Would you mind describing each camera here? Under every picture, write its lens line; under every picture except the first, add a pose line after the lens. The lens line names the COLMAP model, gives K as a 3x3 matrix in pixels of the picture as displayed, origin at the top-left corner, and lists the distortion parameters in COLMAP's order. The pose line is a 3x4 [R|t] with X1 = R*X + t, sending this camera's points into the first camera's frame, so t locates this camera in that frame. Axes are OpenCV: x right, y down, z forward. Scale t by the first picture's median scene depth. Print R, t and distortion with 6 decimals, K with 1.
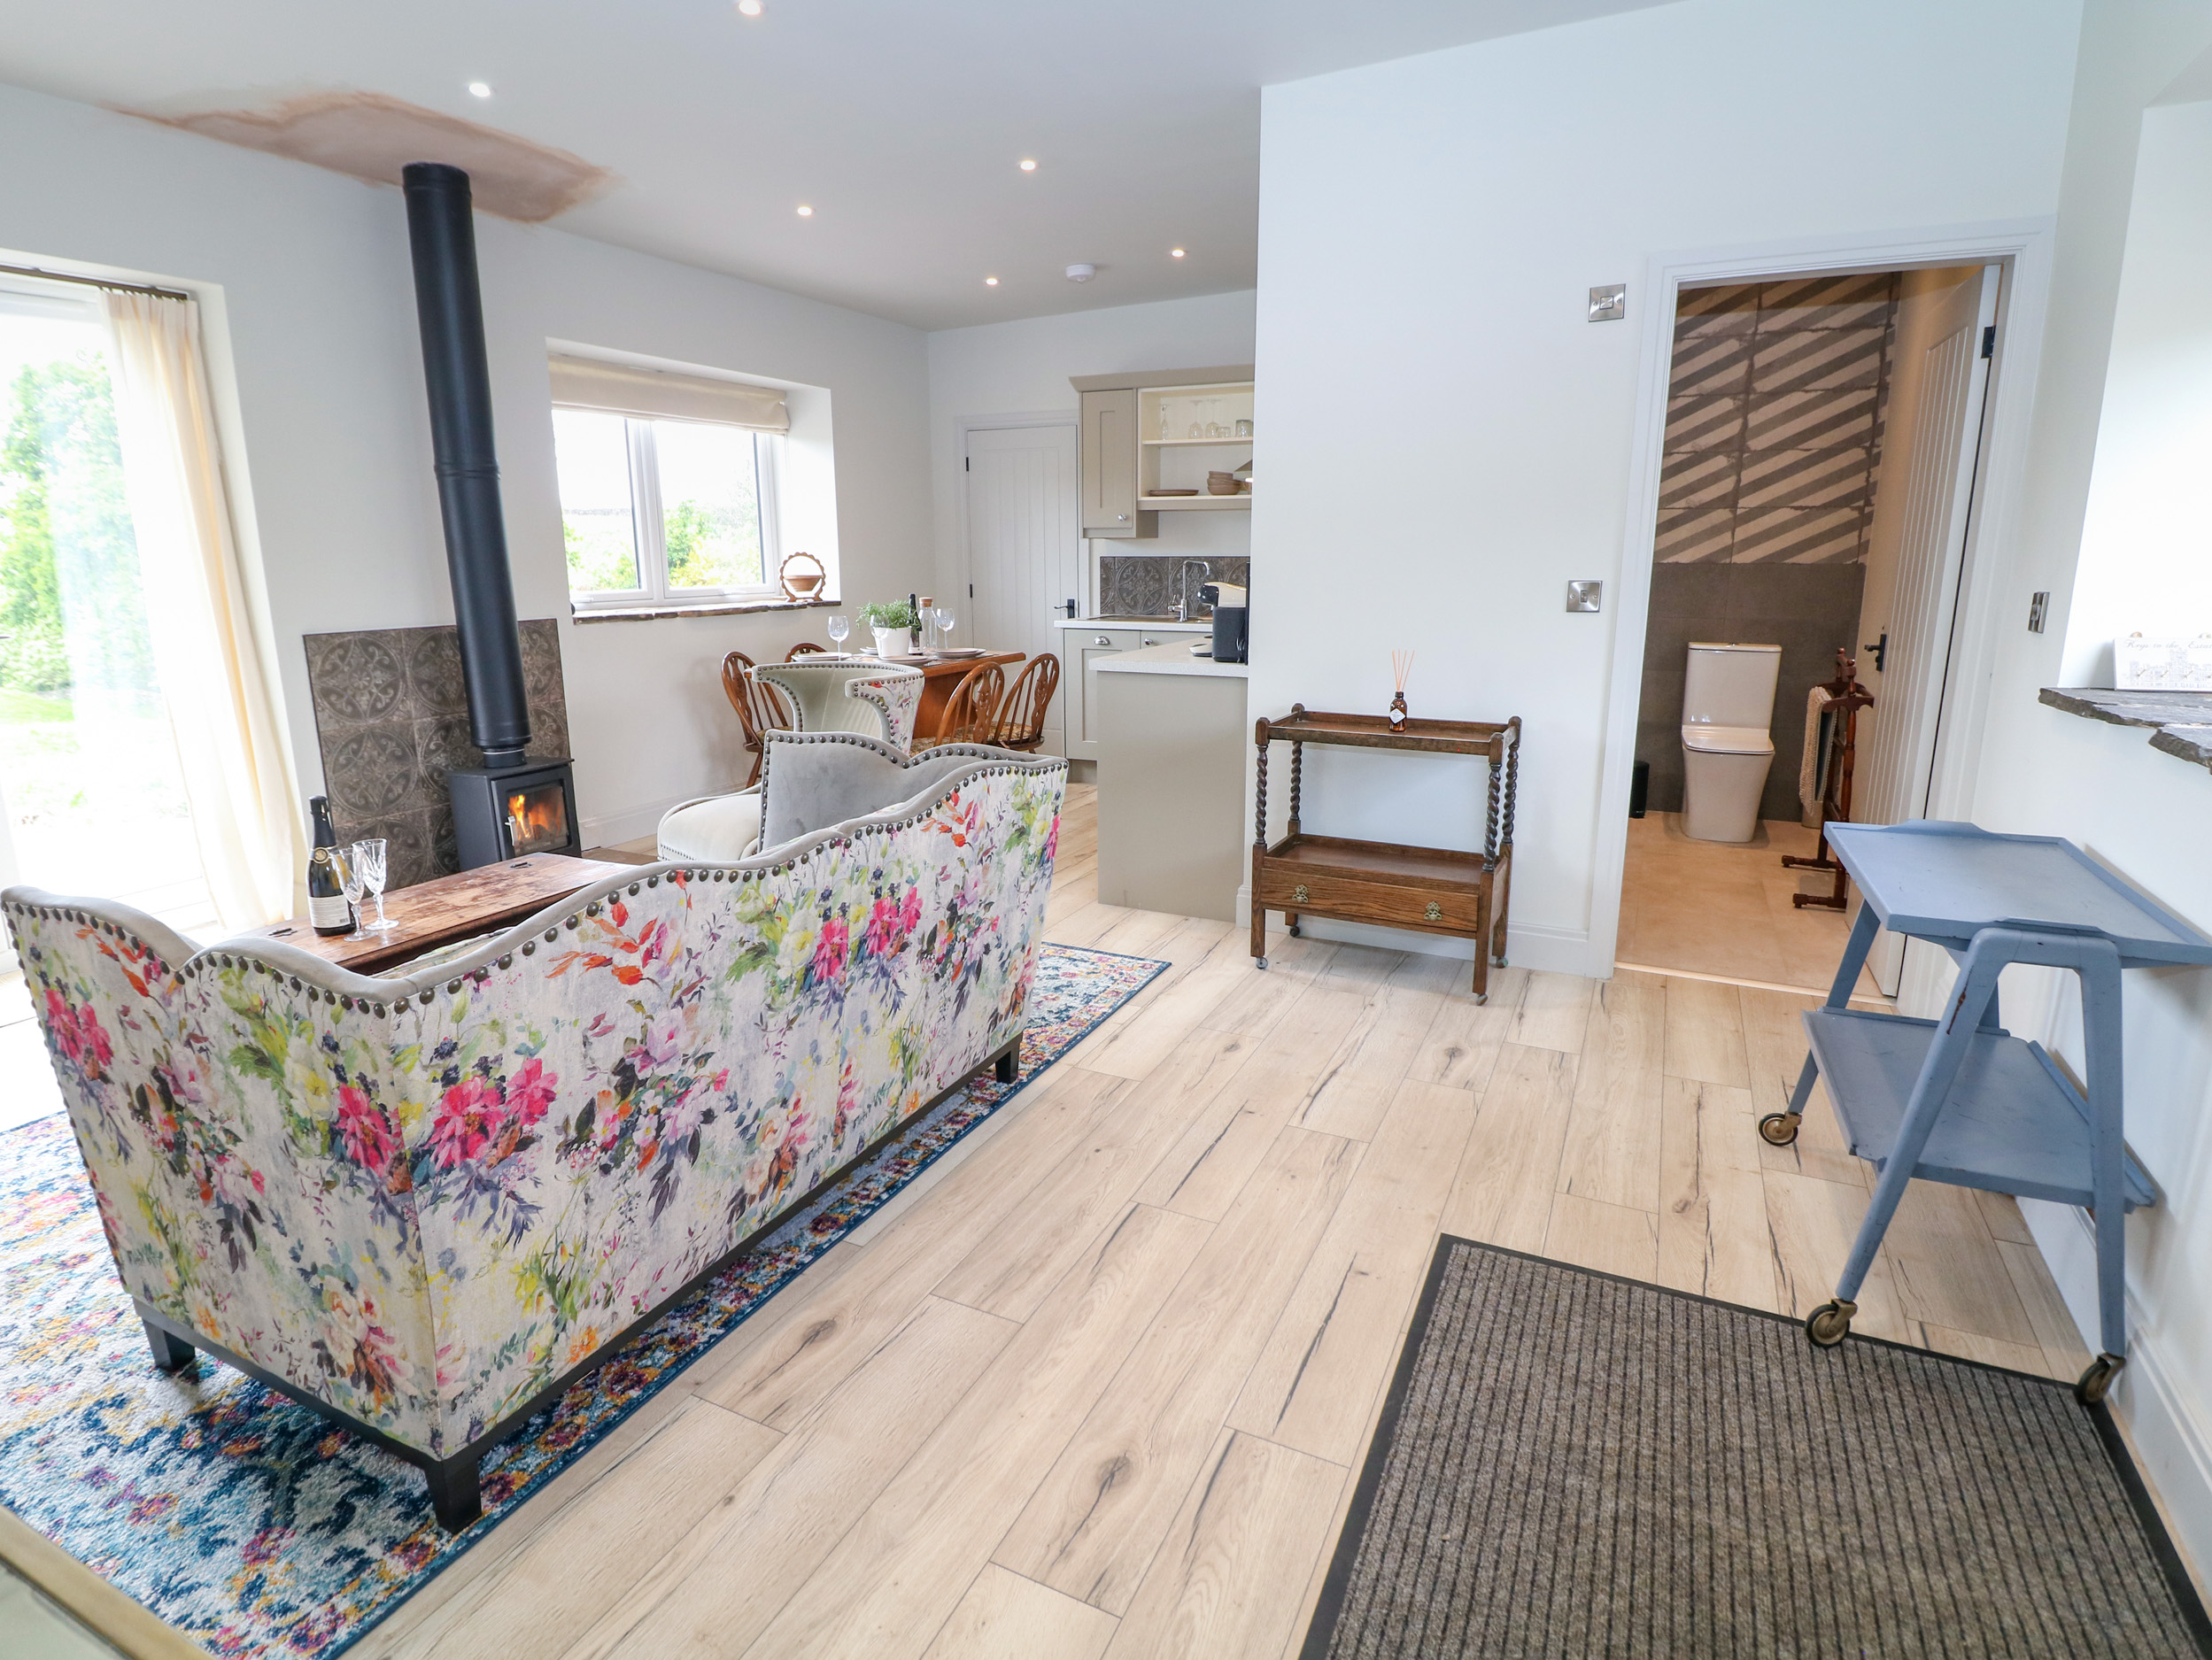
lens RADIAL K [[1174.0, 0, 1094.8], [0, 1174.0, 808.0], [0, 0, 1]] dist [0.000436, -0.006815]
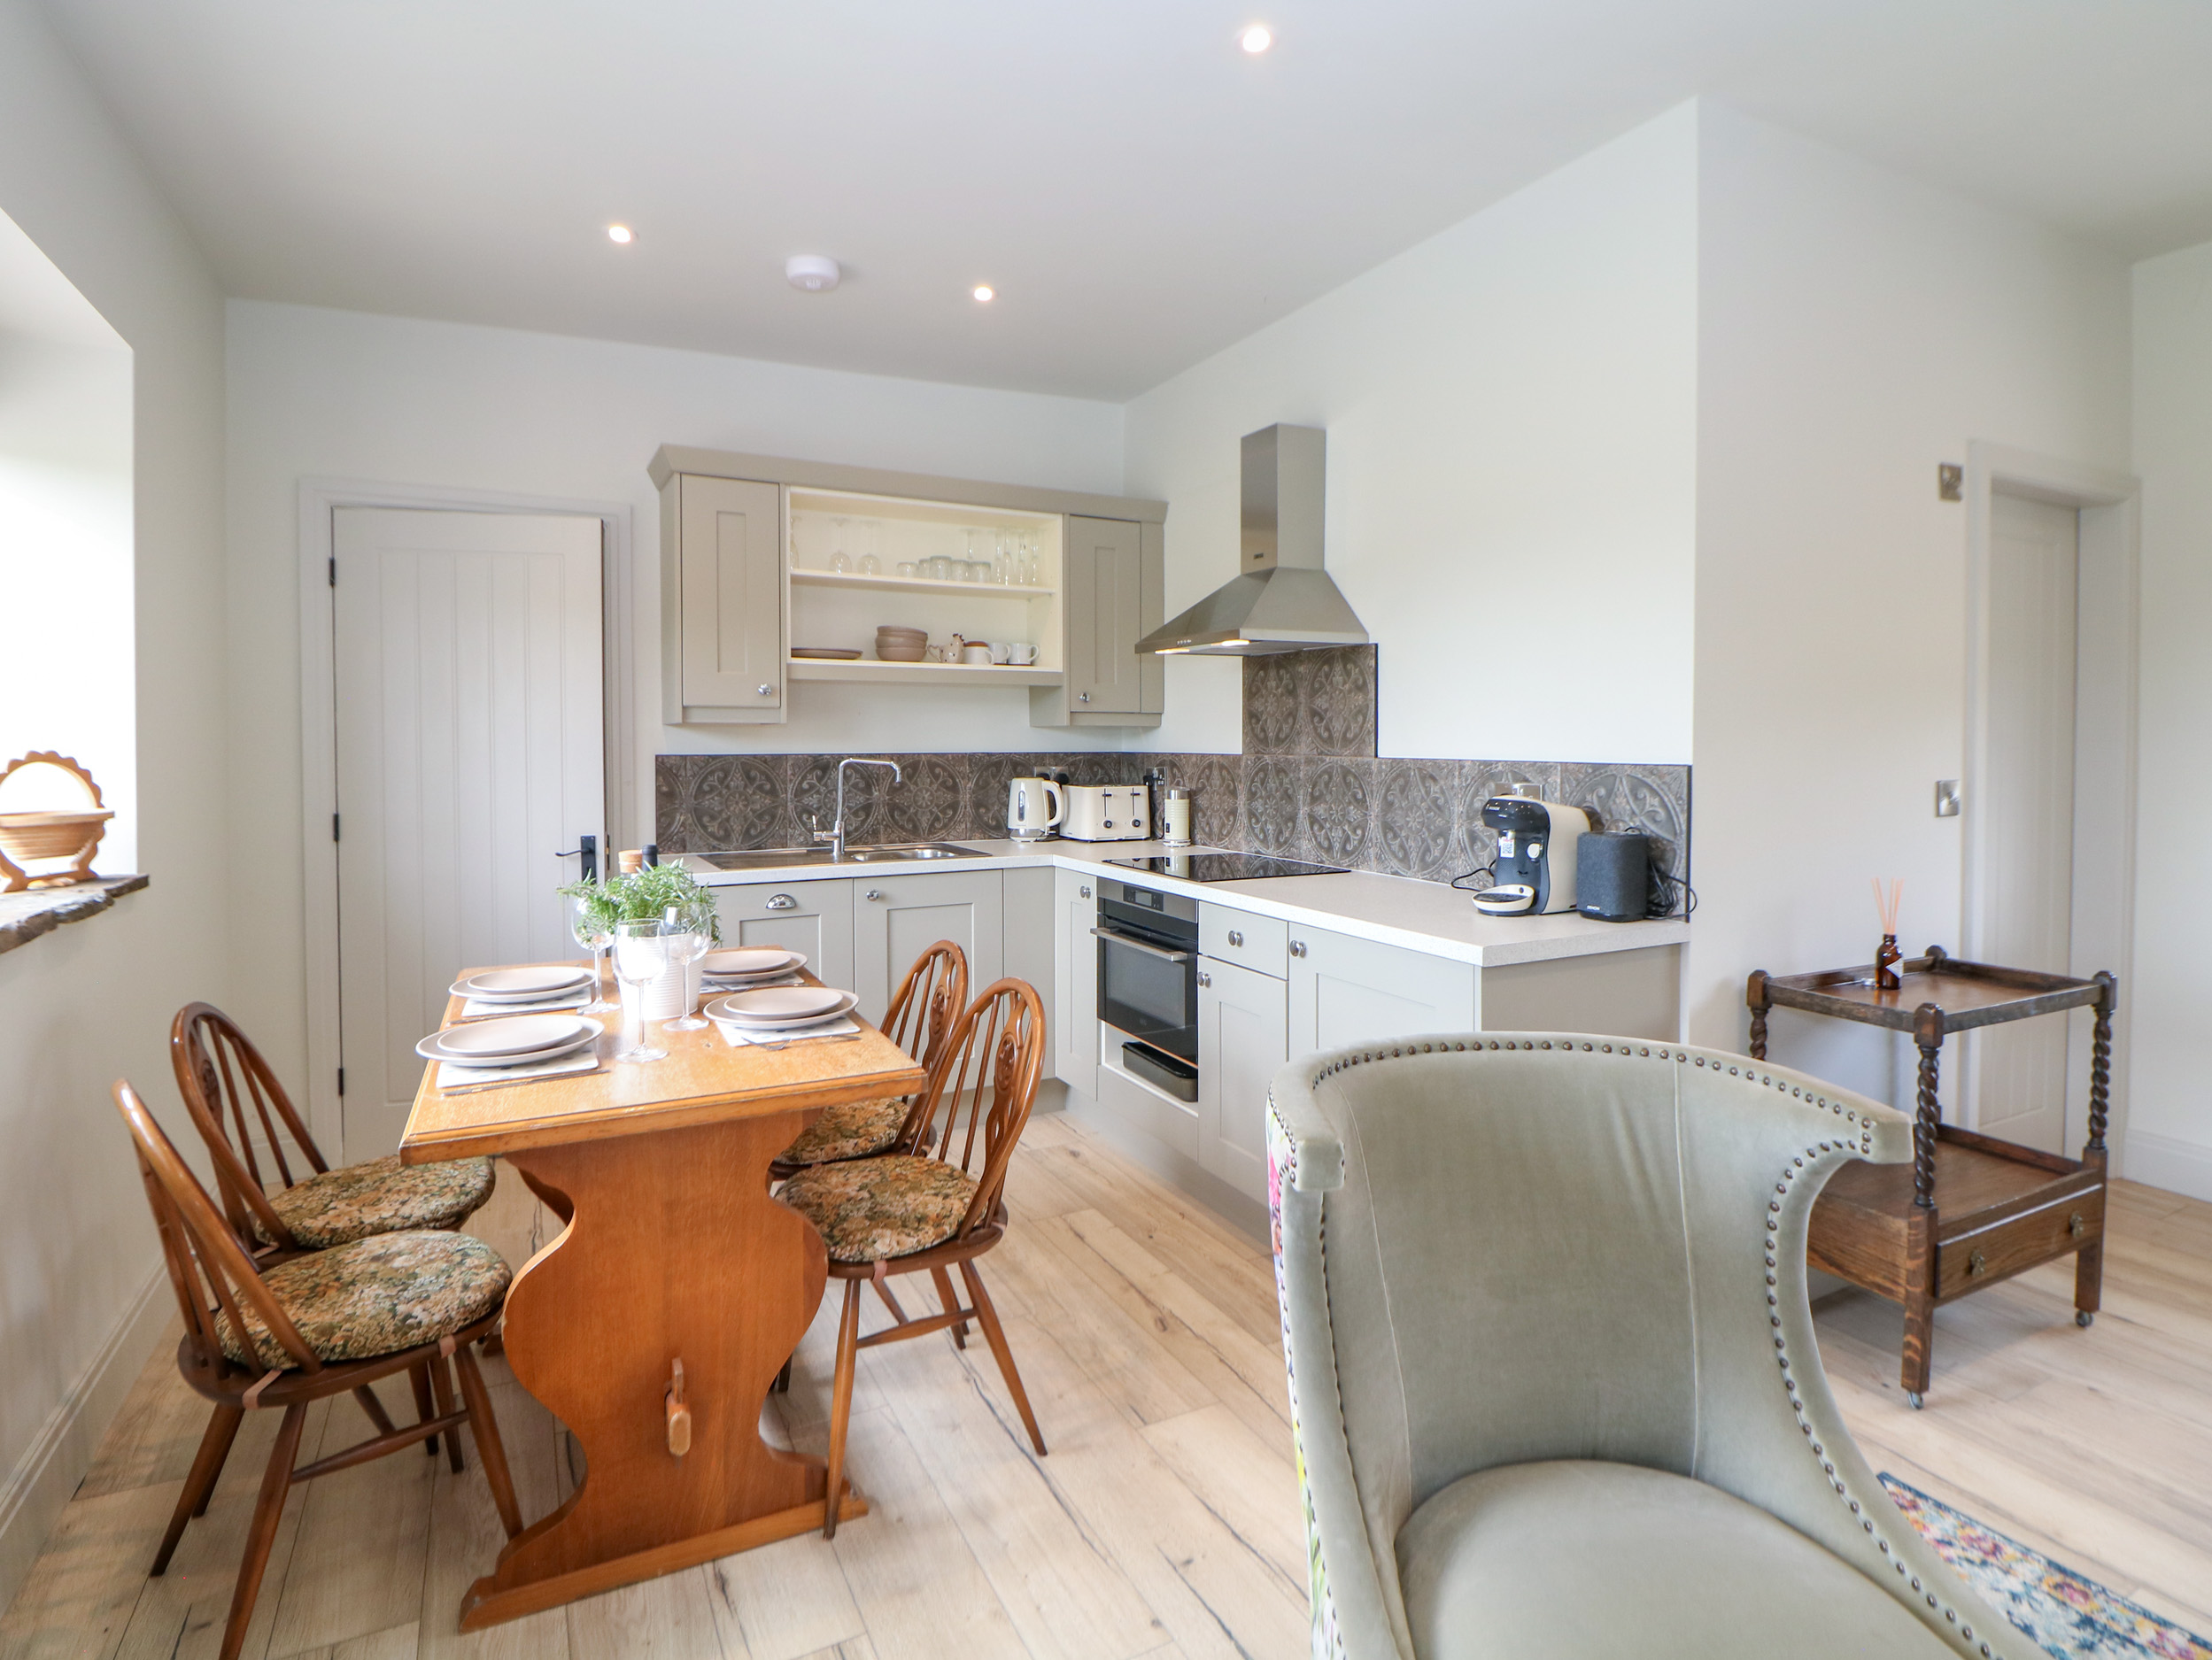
lens RADIAL K [[1174.0, 0, 1108.0], [0, 1174.0, 762.2], [0, 0, 1]] dist [0.000436, -0.006815]
pose [[0.580168, -0.014641, 0.814365, -0.427435], [0.174787, 0.978783, -0.106924, -0.145014], [-0.795521, 0.204375, 0.570418, 0.650931]]
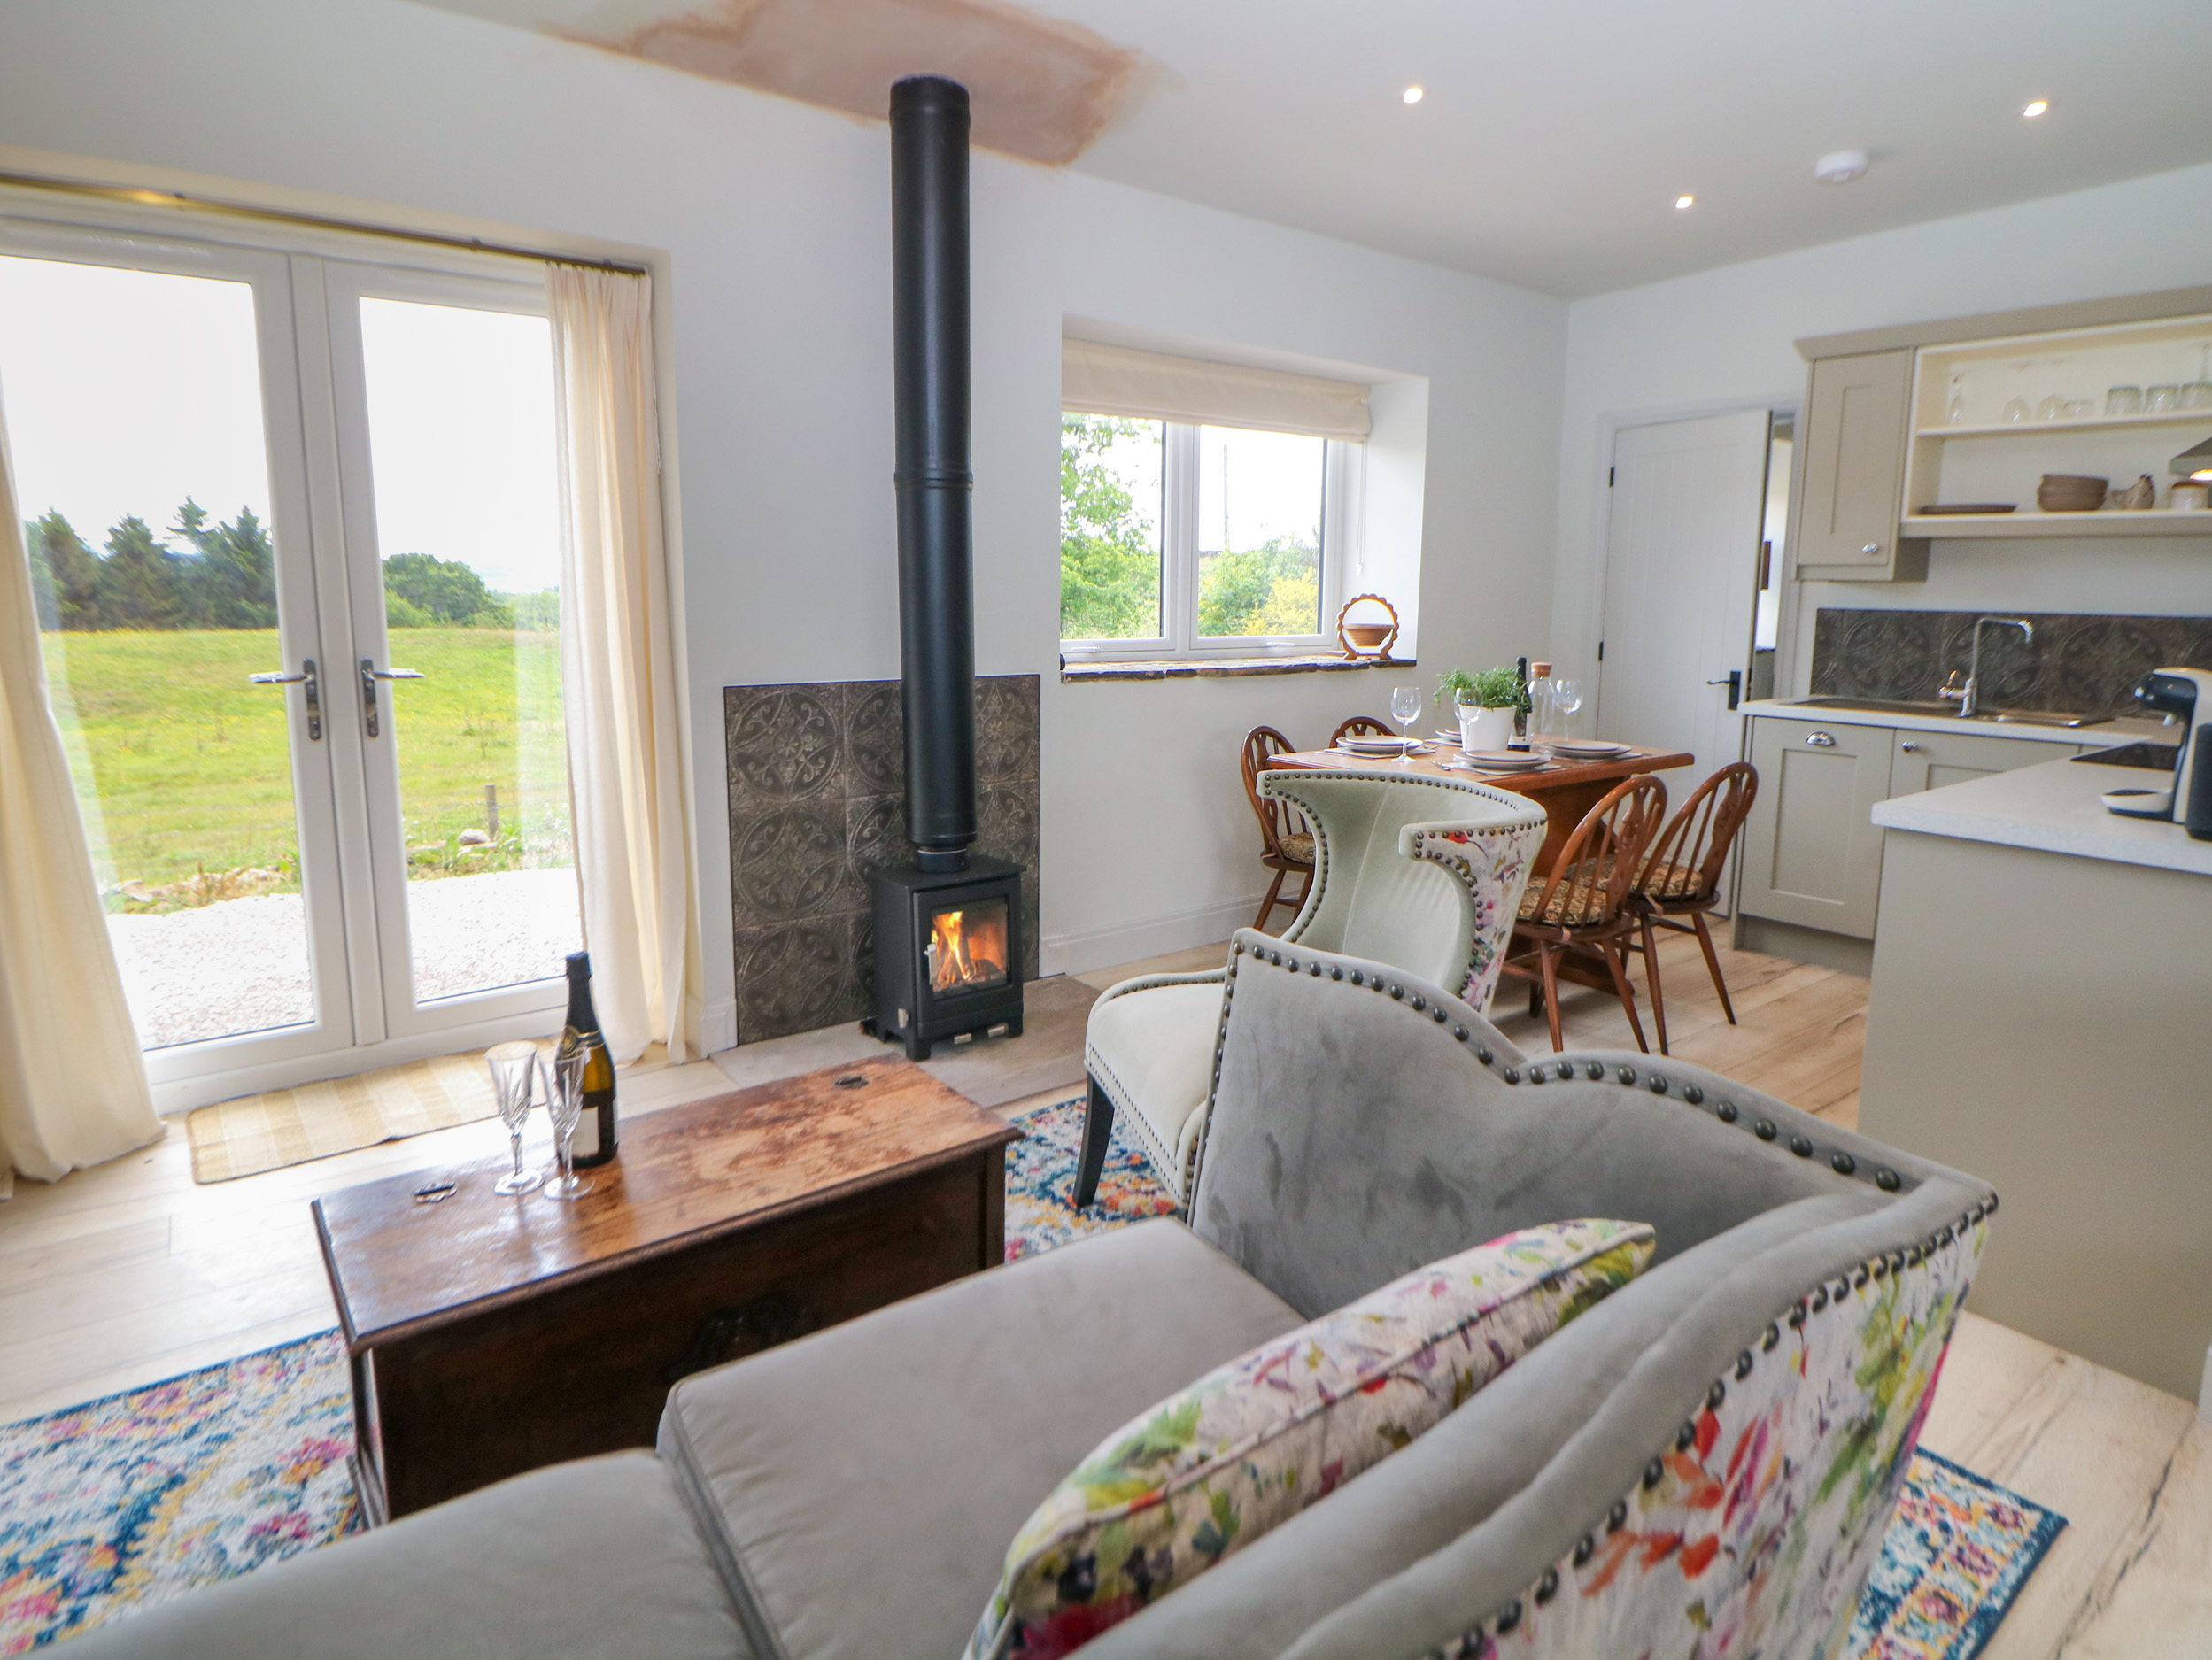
lens RADIAL K [[1232.5, 0, 1132.9], [0, 1232.5, 776.2], [0, 0, 1]] dist [-0.011808, -0.003823]
pose [[0.904270, 0.077602, -0.419849, -0.059784], [-0.106345, 0.993290, -0.045452, -0.063562], [0.413505, 0.085750, 0.906455, 0.295240]]
